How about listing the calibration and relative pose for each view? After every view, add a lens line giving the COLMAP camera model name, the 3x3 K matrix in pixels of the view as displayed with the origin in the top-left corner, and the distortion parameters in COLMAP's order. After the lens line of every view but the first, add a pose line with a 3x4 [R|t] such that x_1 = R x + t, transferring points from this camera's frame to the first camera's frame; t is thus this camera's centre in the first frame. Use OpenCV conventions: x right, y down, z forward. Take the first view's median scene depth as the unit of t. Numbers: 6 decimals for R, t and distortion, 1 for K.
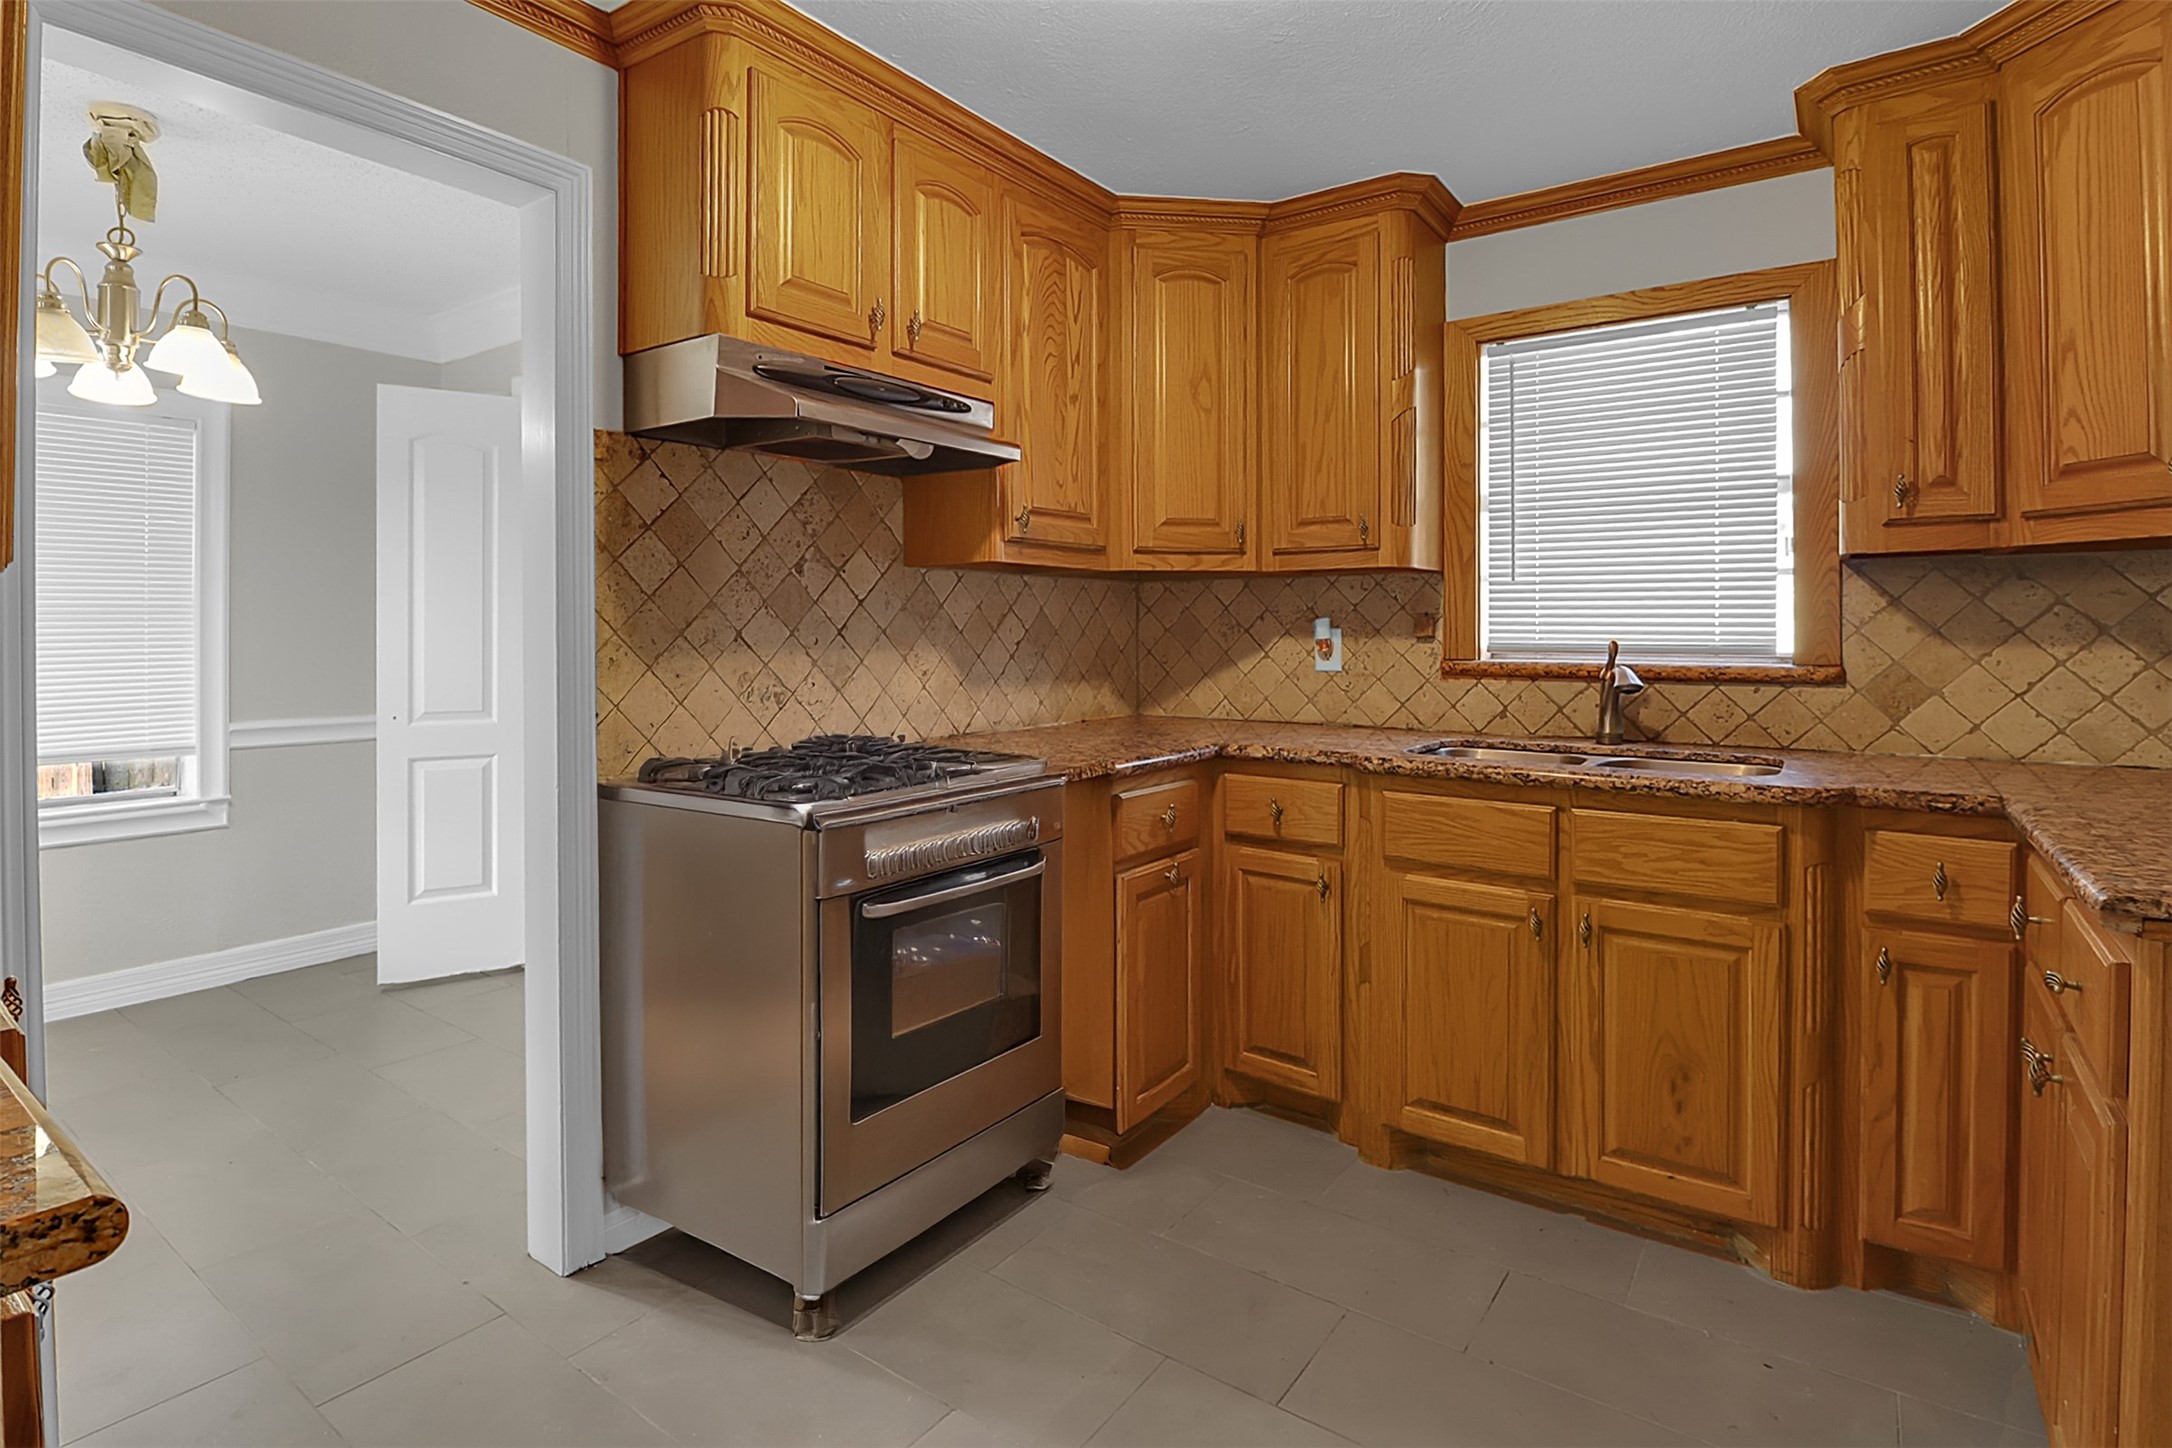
lens RADIAL K [[1088.6, 0, 1081.4], [0, 1088.6, 631.4], [0, 0, 1]] dist [-0.001210, -0.000626]
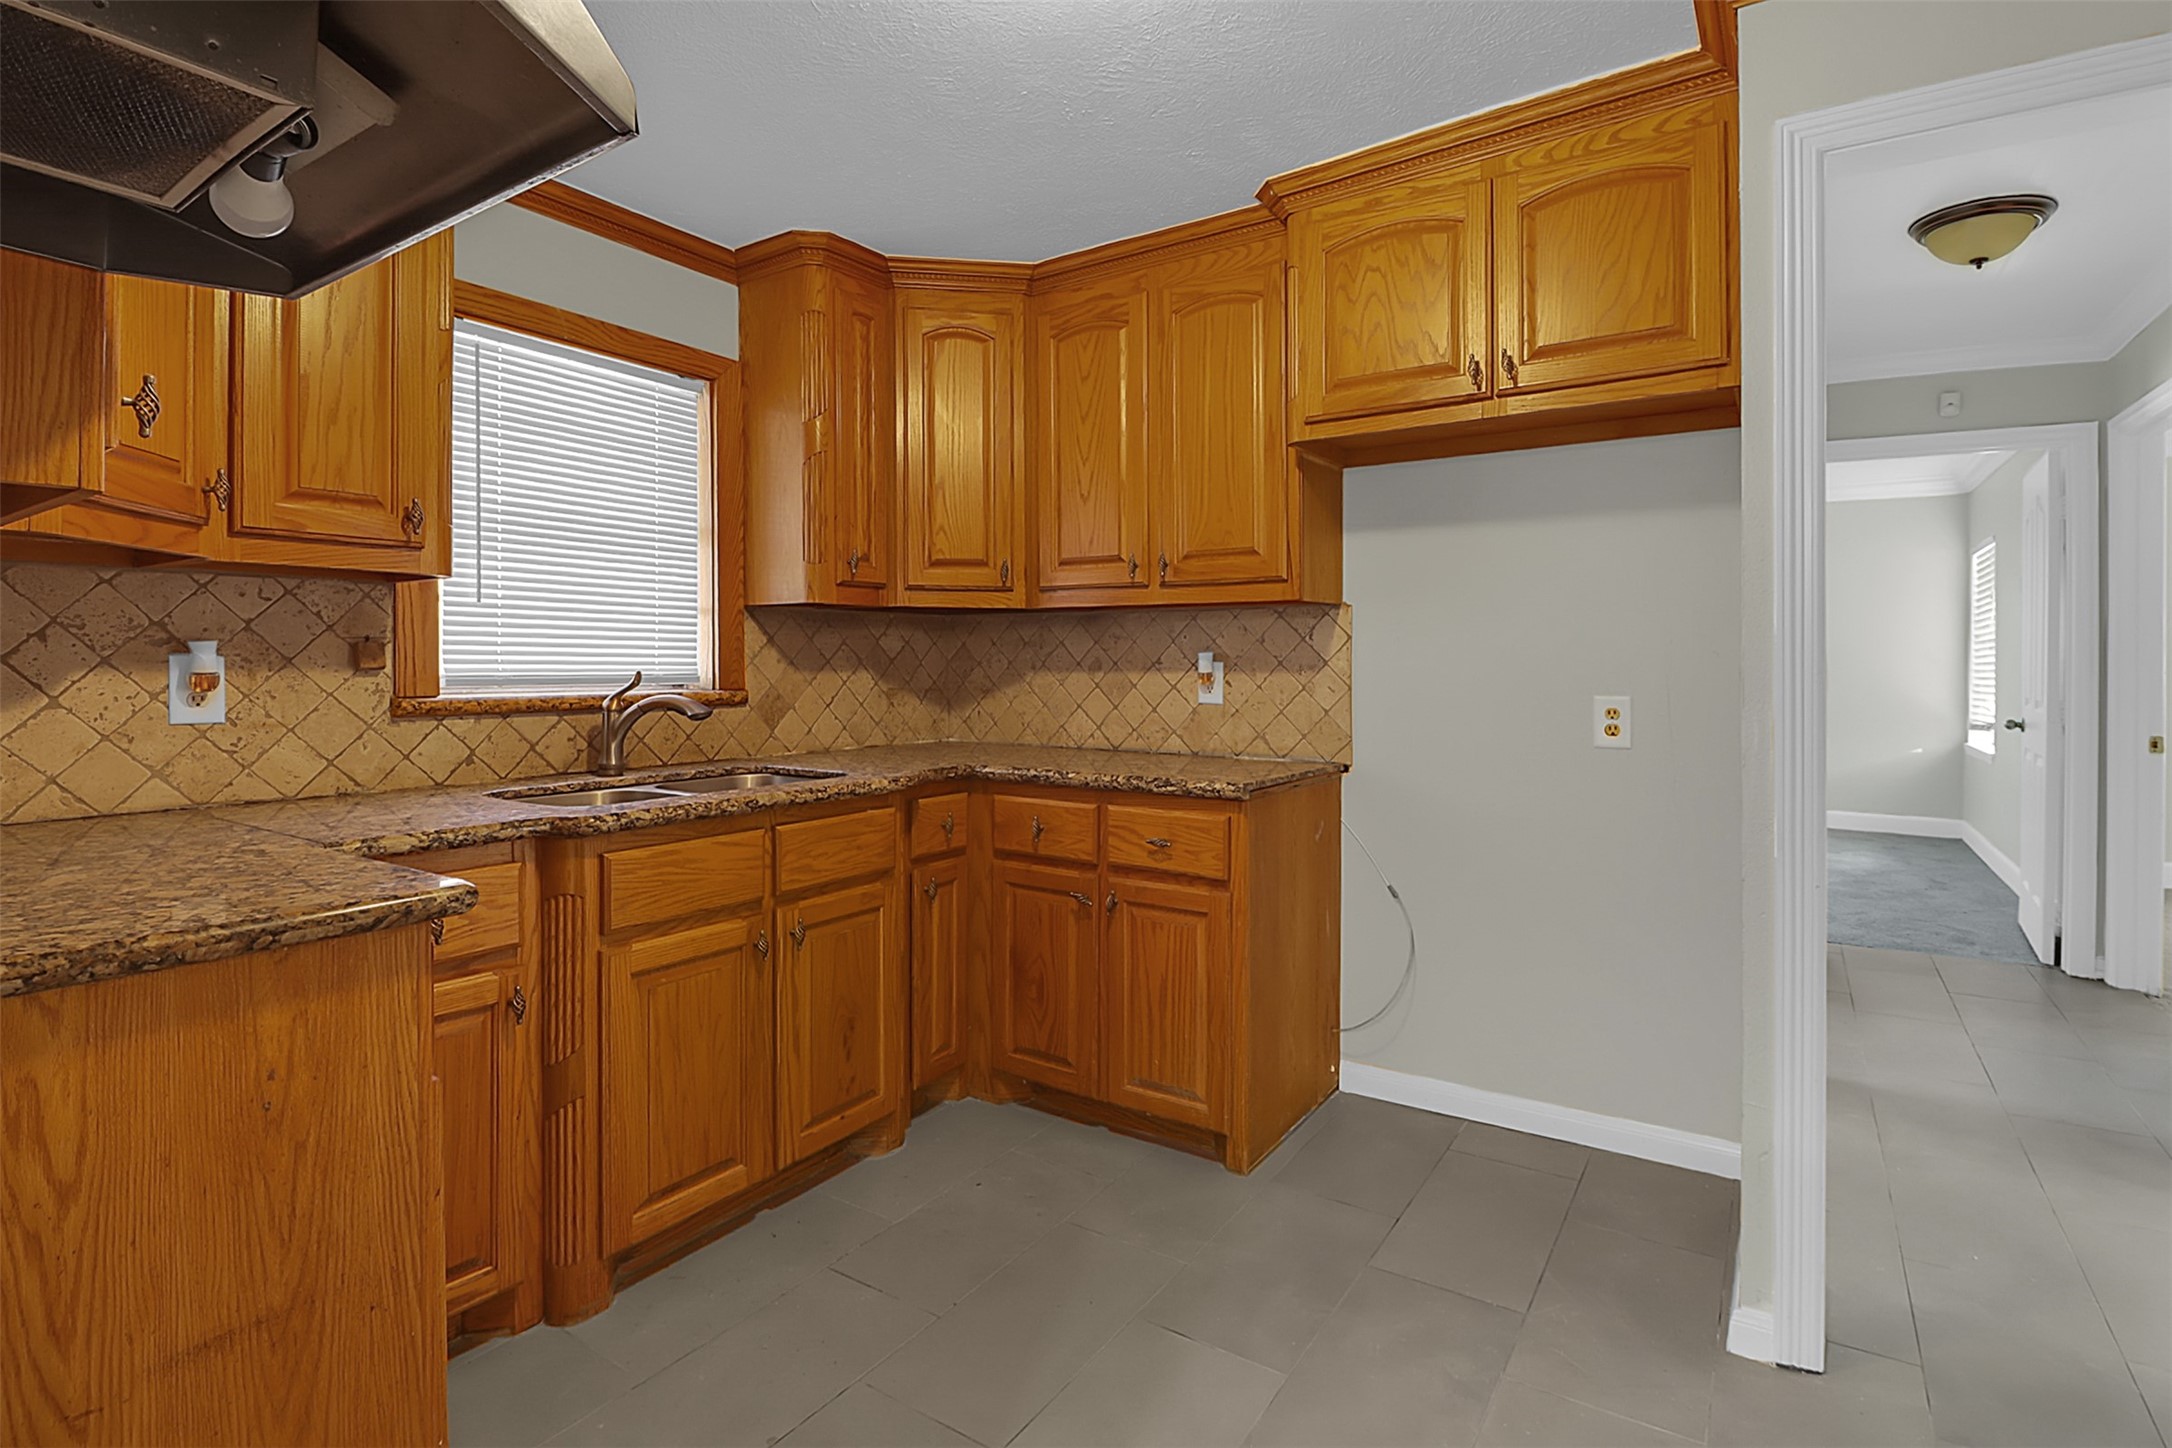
lens RADIAL K [[1049.0, 0, 1078.6], [0, 1049.0, 668.7], [0, 0, 1]] dist [-0.000566, -0.000260]
pose [[-0.033789, -0.003408, 0.999423, -0.496509], [0.001049, 0.999994, 0.003445, 0.003646], [-0.999428, 0.001165, -0.033785, 0.626186]]
